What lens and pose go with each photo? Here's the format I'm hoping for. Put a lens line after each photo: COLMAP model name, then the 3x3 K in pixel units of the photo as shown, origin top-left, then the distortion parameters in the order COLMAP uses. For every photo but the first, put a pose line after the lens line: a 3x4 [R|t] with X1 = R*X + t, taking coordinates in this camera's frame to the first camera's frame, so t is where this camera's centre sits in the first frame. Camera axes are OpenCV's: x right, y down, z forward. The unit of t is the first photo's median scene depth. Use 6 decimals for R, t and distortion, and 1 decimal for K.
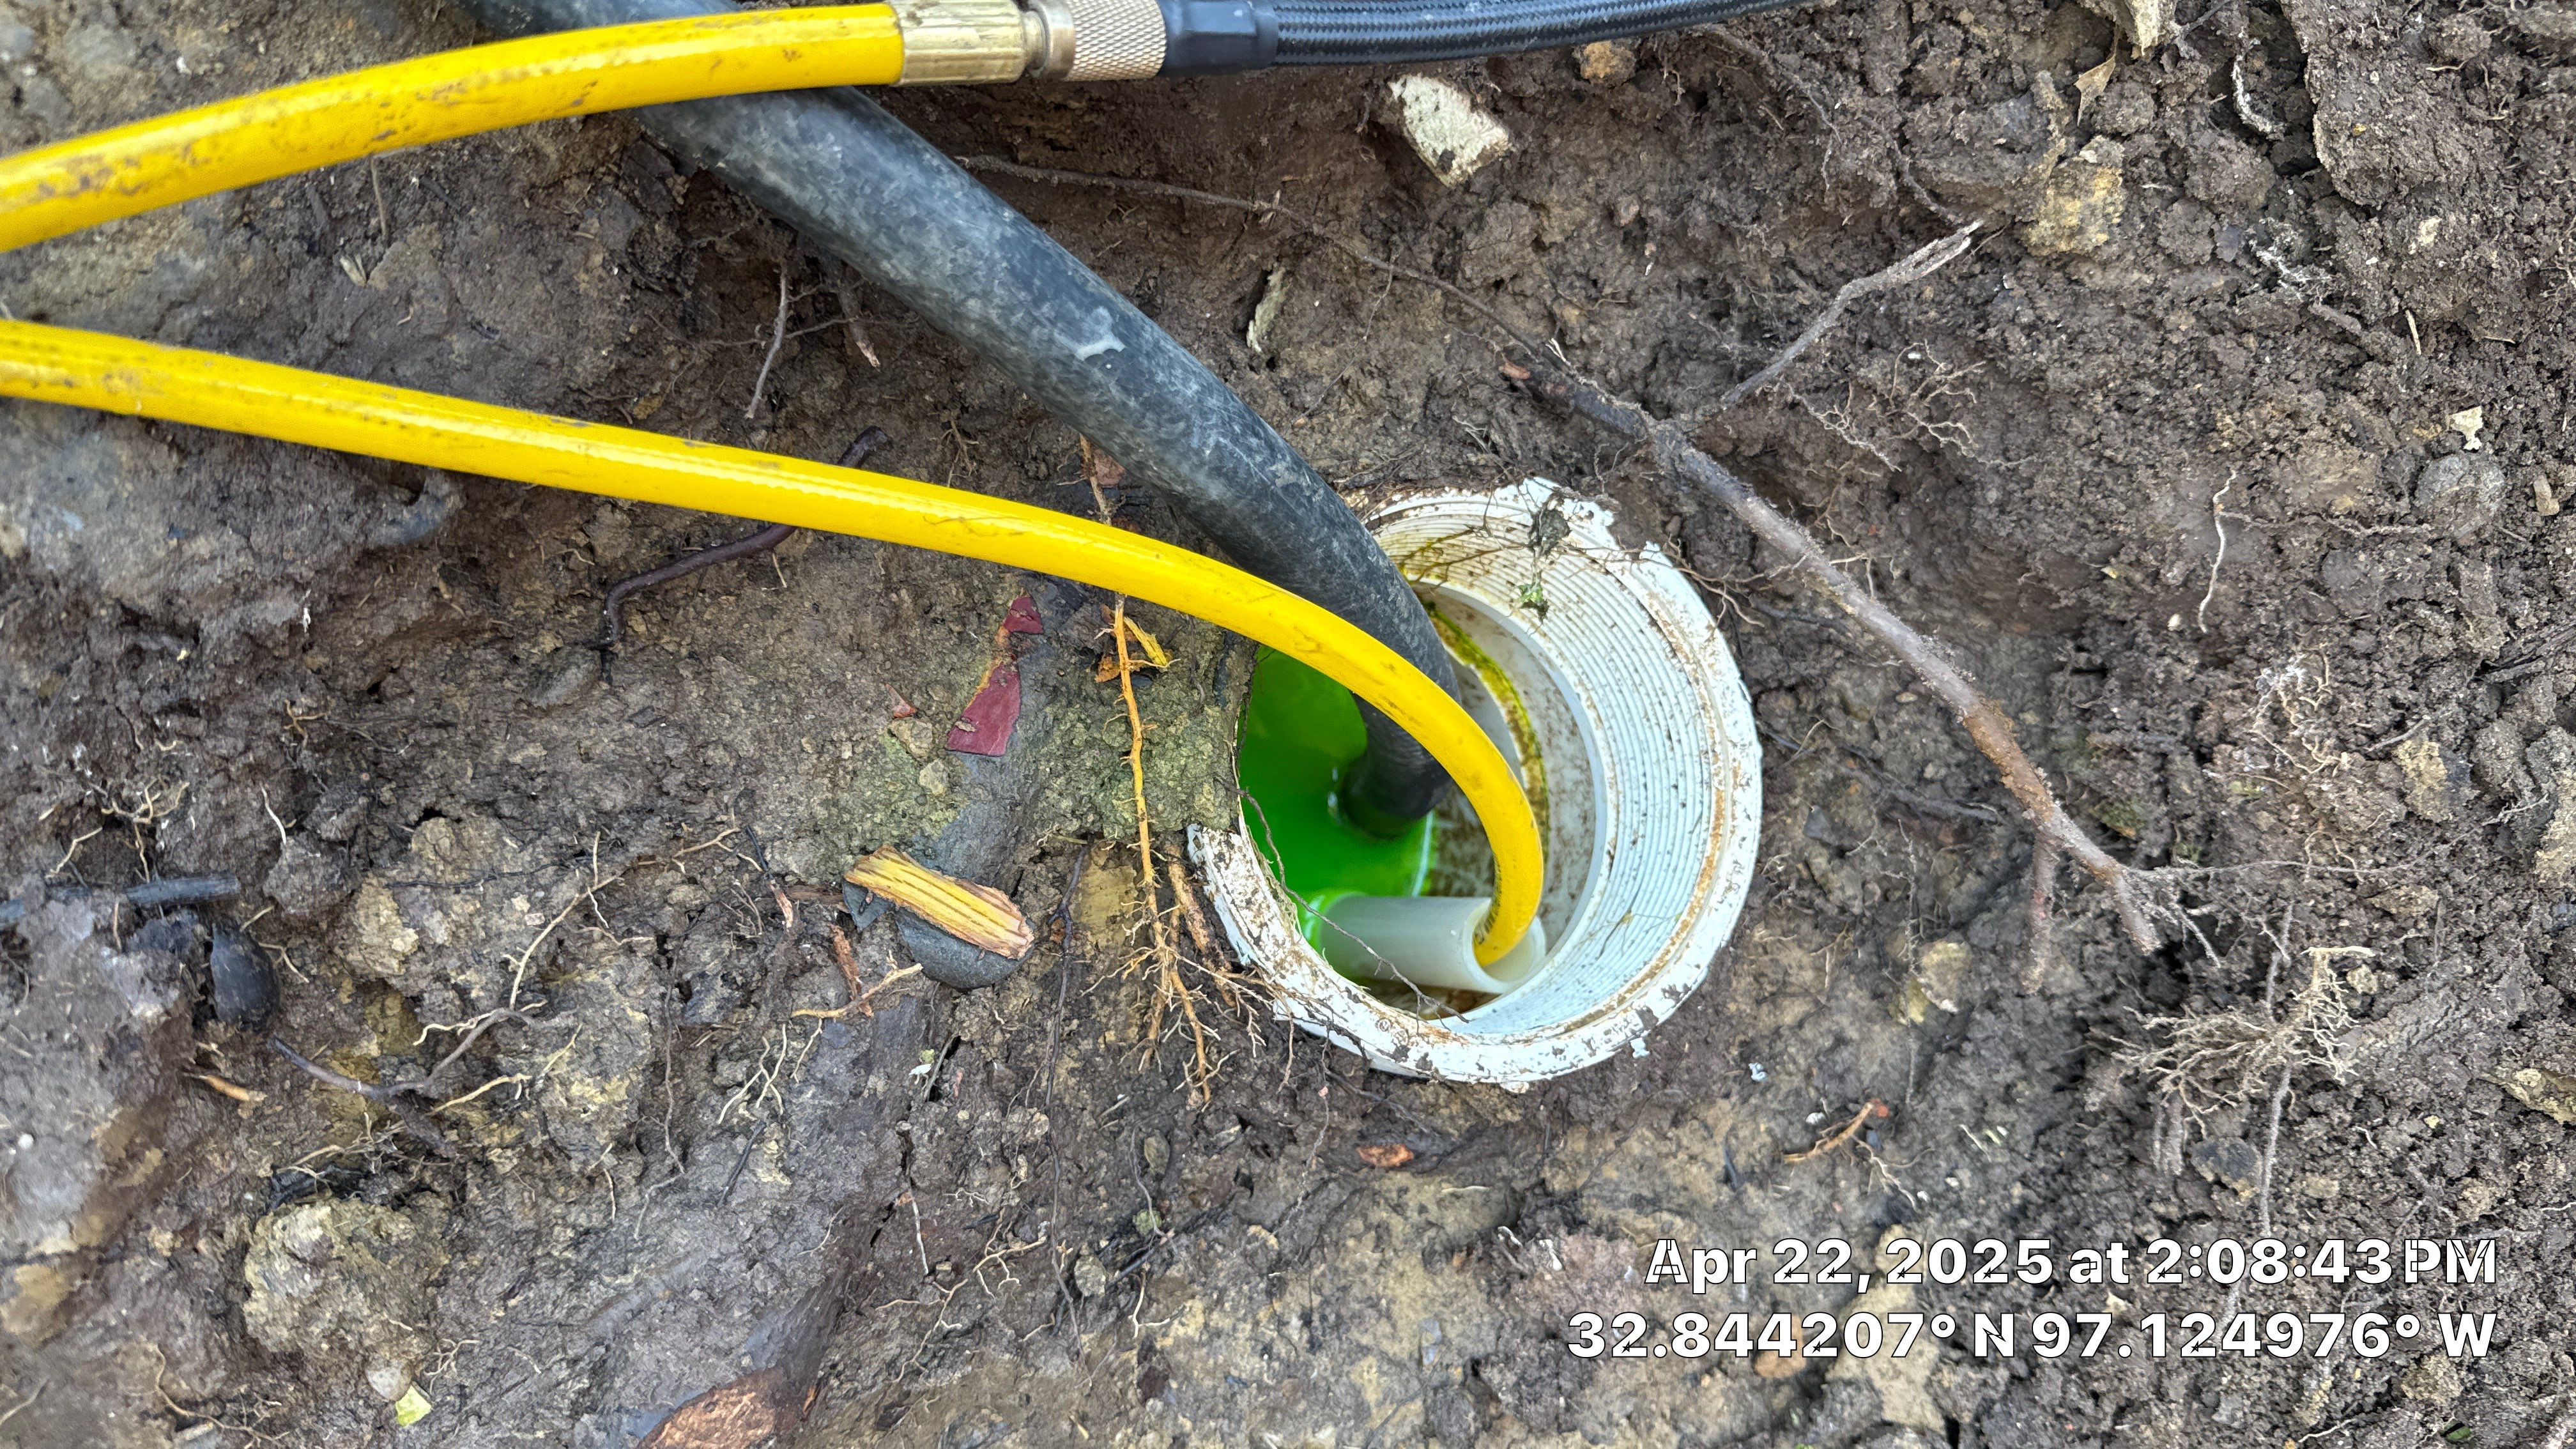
lens RADIAL K [[1809.0, 0, 1284.6], [0, 1809.0, 681.6], [0, 0, 1]] dist [0.085461, -0.144691]
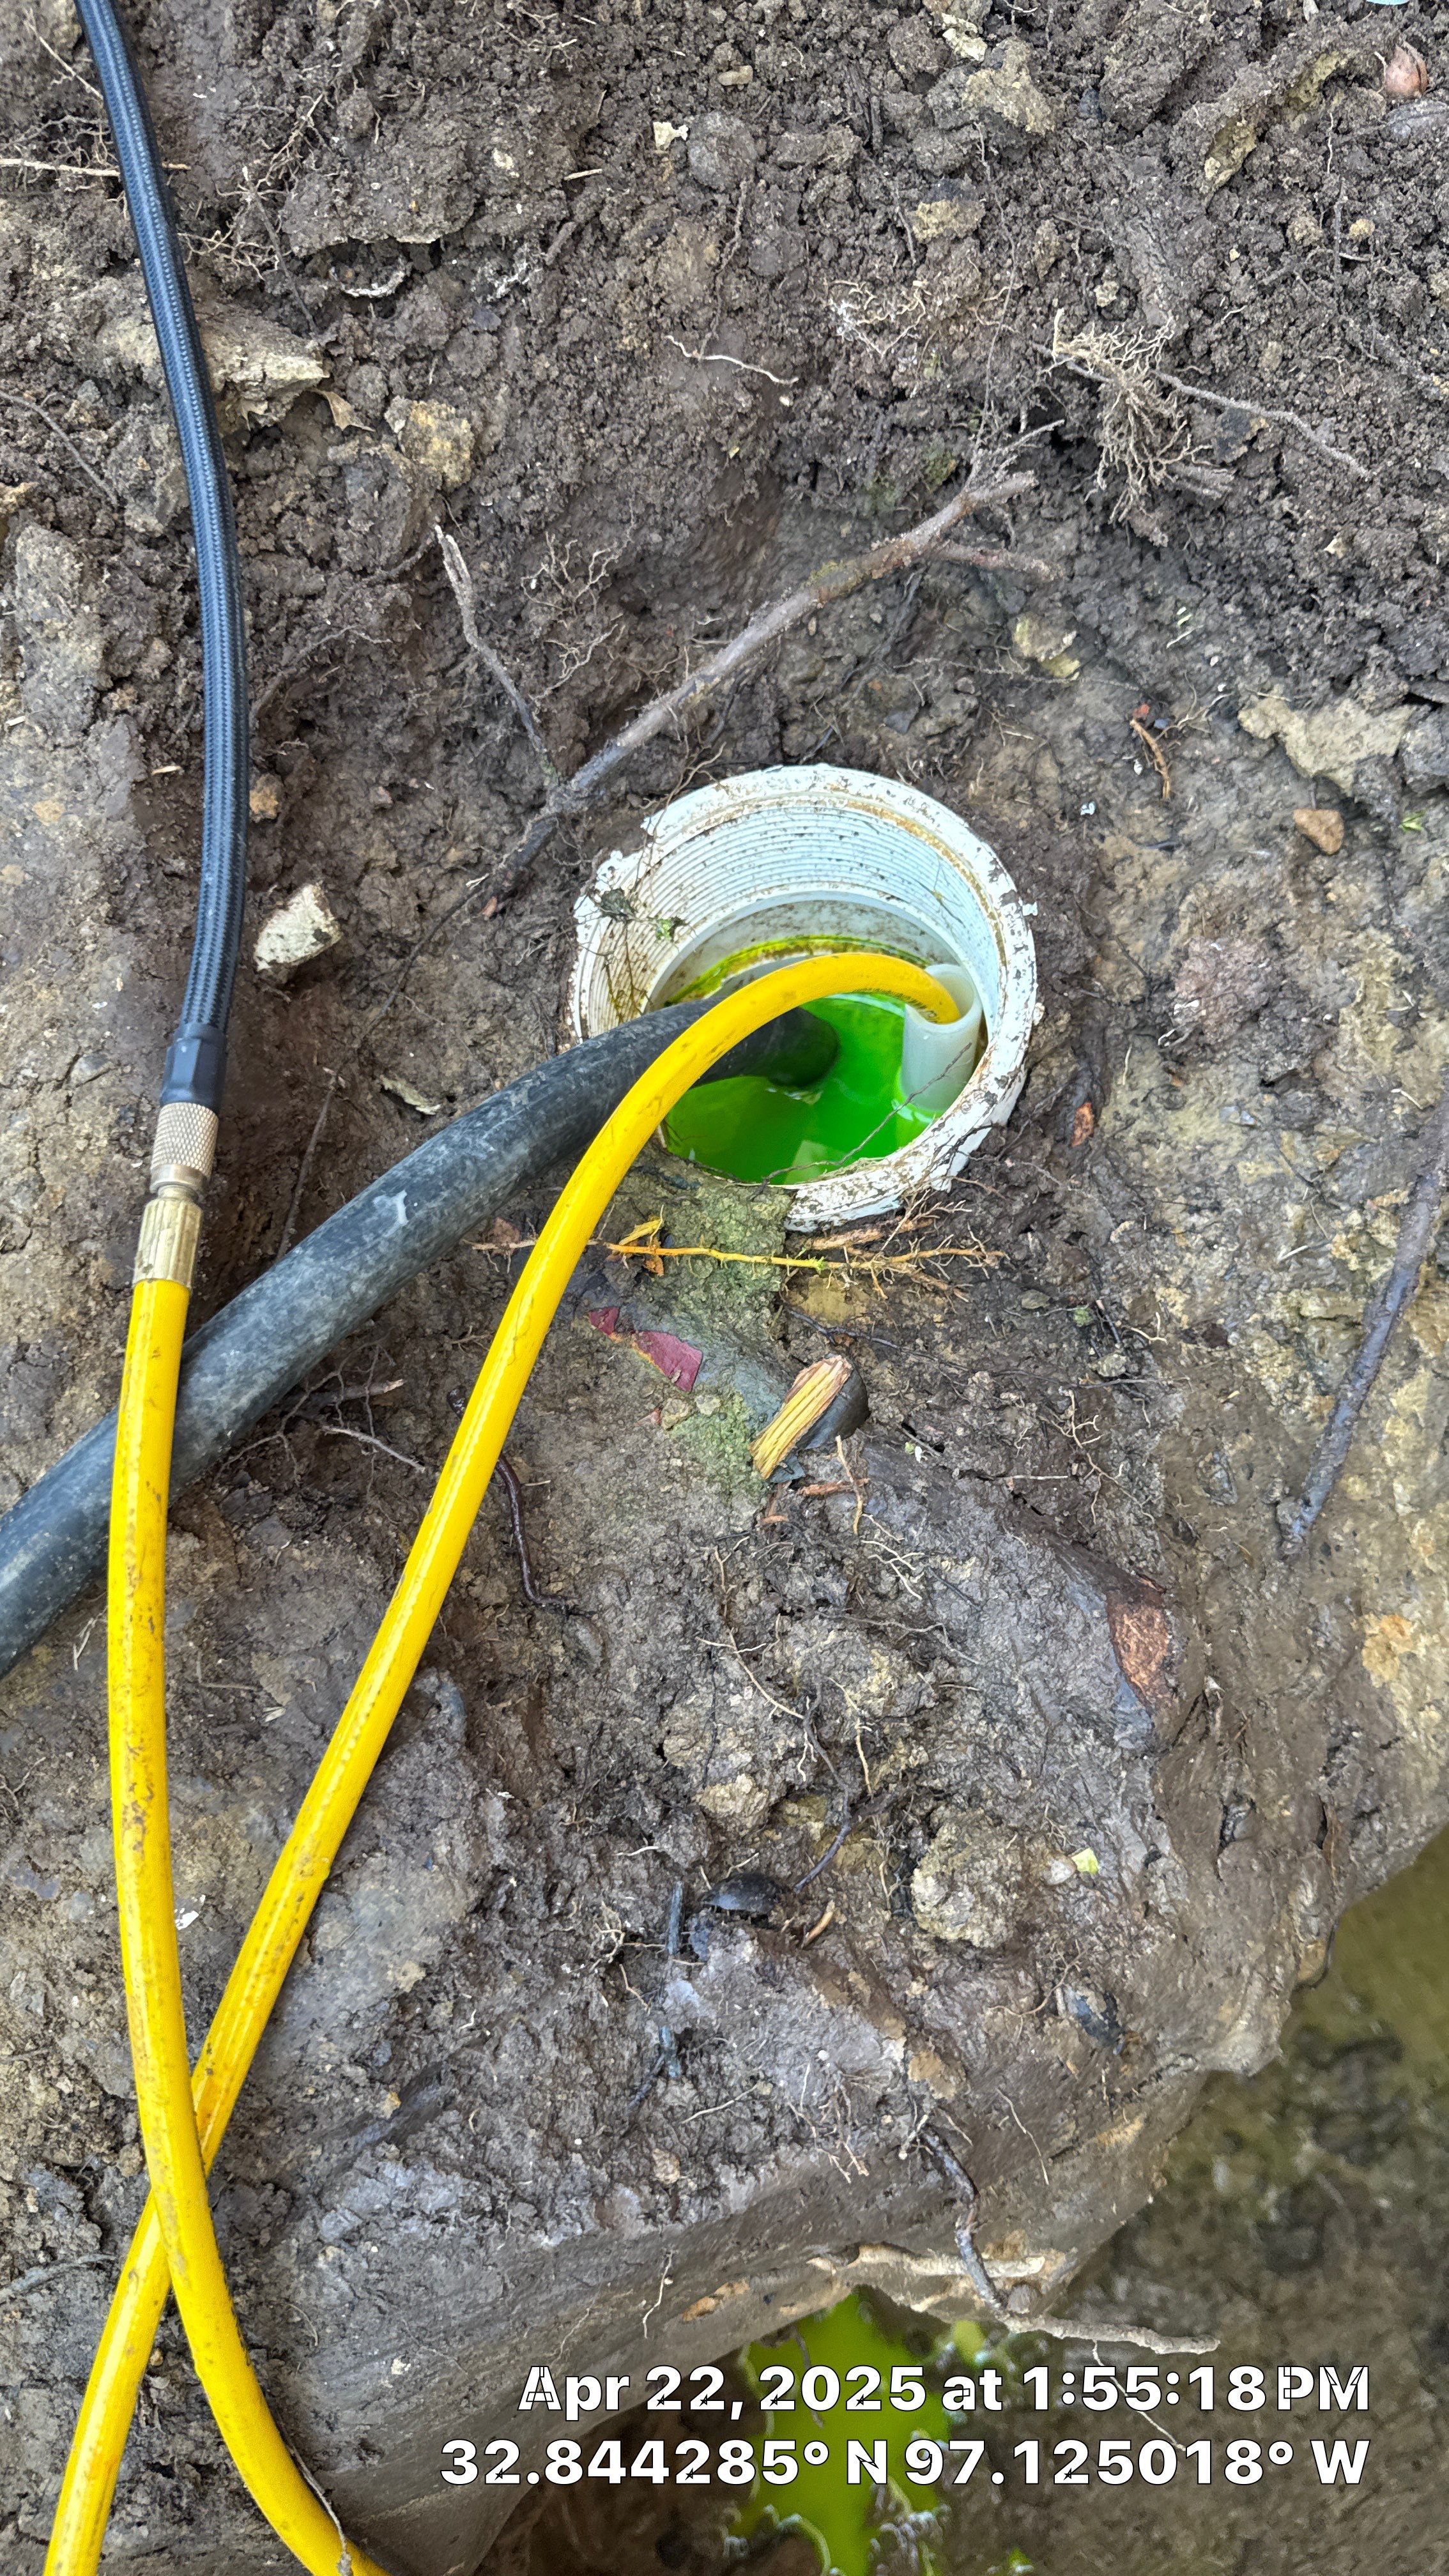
lens RADIAL K [[1809.0, 0, 689.2], [0, 1809.0, 1321.3], [0, 0, 1]] dist [0.085461, -0.144691]
pose [[0.183611, -0.977074, -0.107766, 0.008298], [0.981624, 0.188045, -0.032448, 0.062804], [0.051969, -0.099828, 0.993647, -0.290022]]
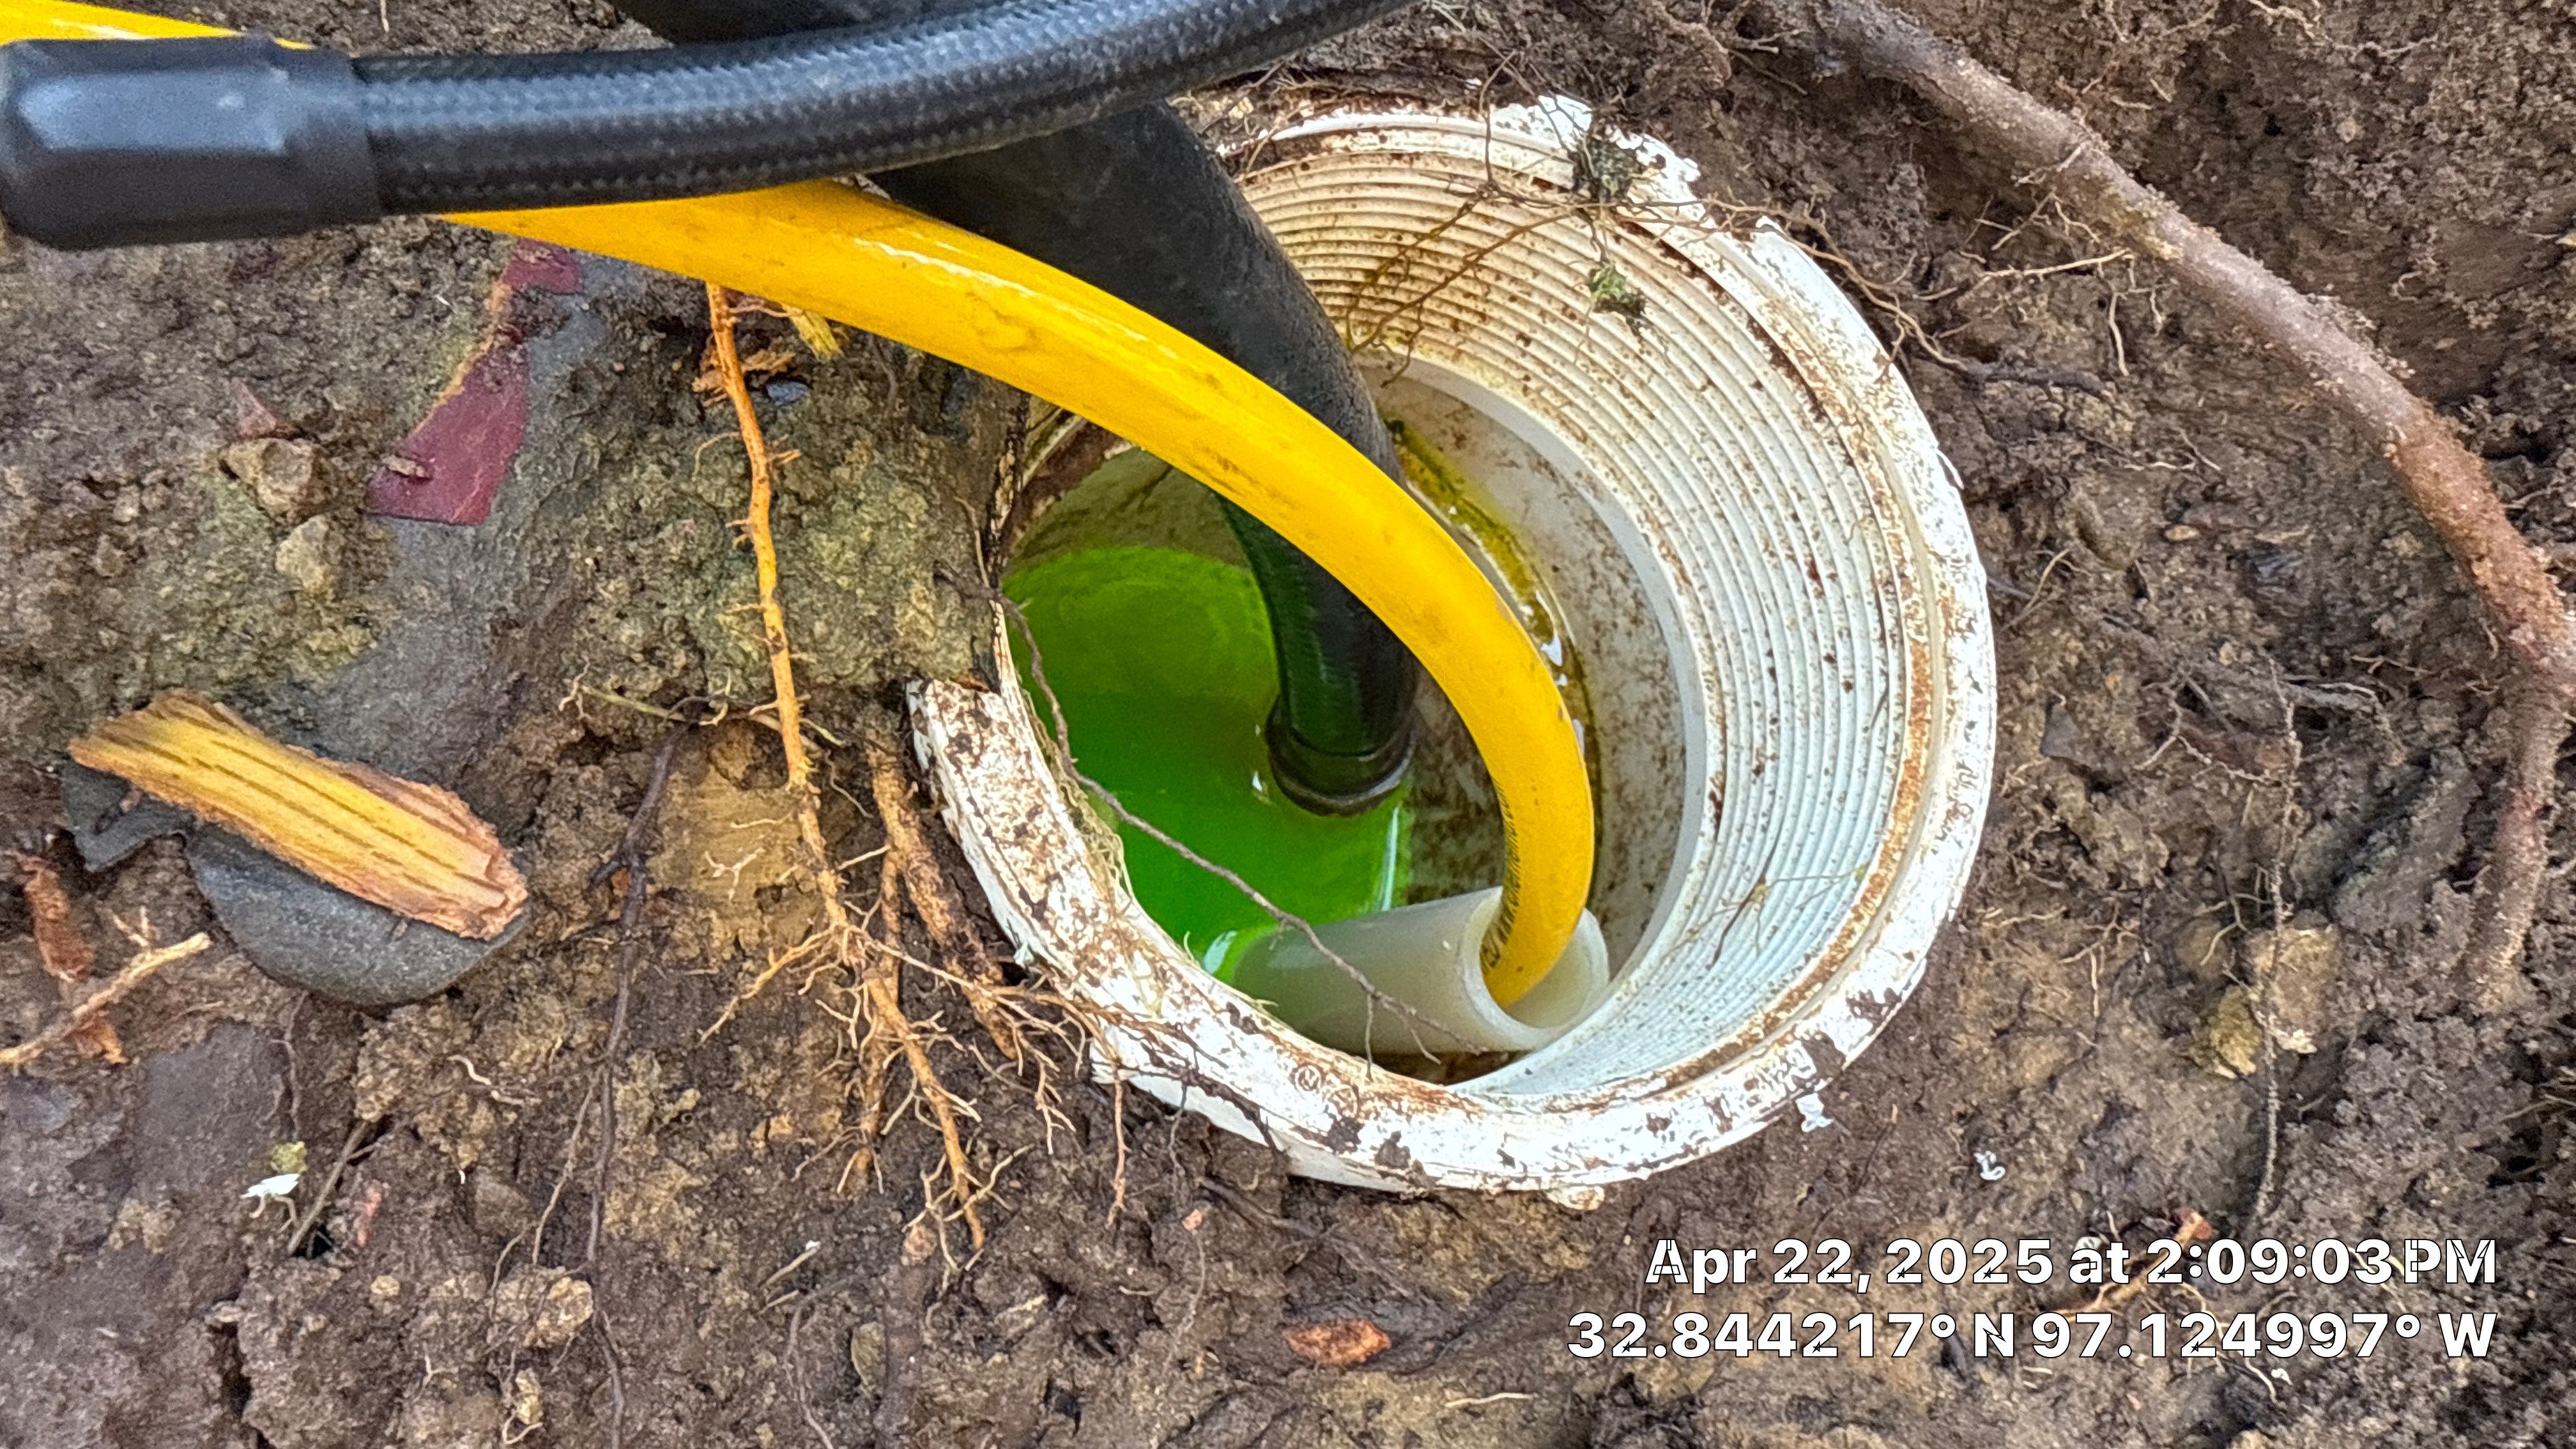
lens RADIAL K [[1752.9, 0, 1288.0], [0, 1752.9, 724.5], [0, 0, 1]] dist [-0.025102, 0.040424]
pose [[0.999350, -0.035683, -0.005132, 0.052214], [0.035166, 0.996252, -0.079026, 0.123866], [0.007932, 0.078795, 0.996859, 0.490071]]
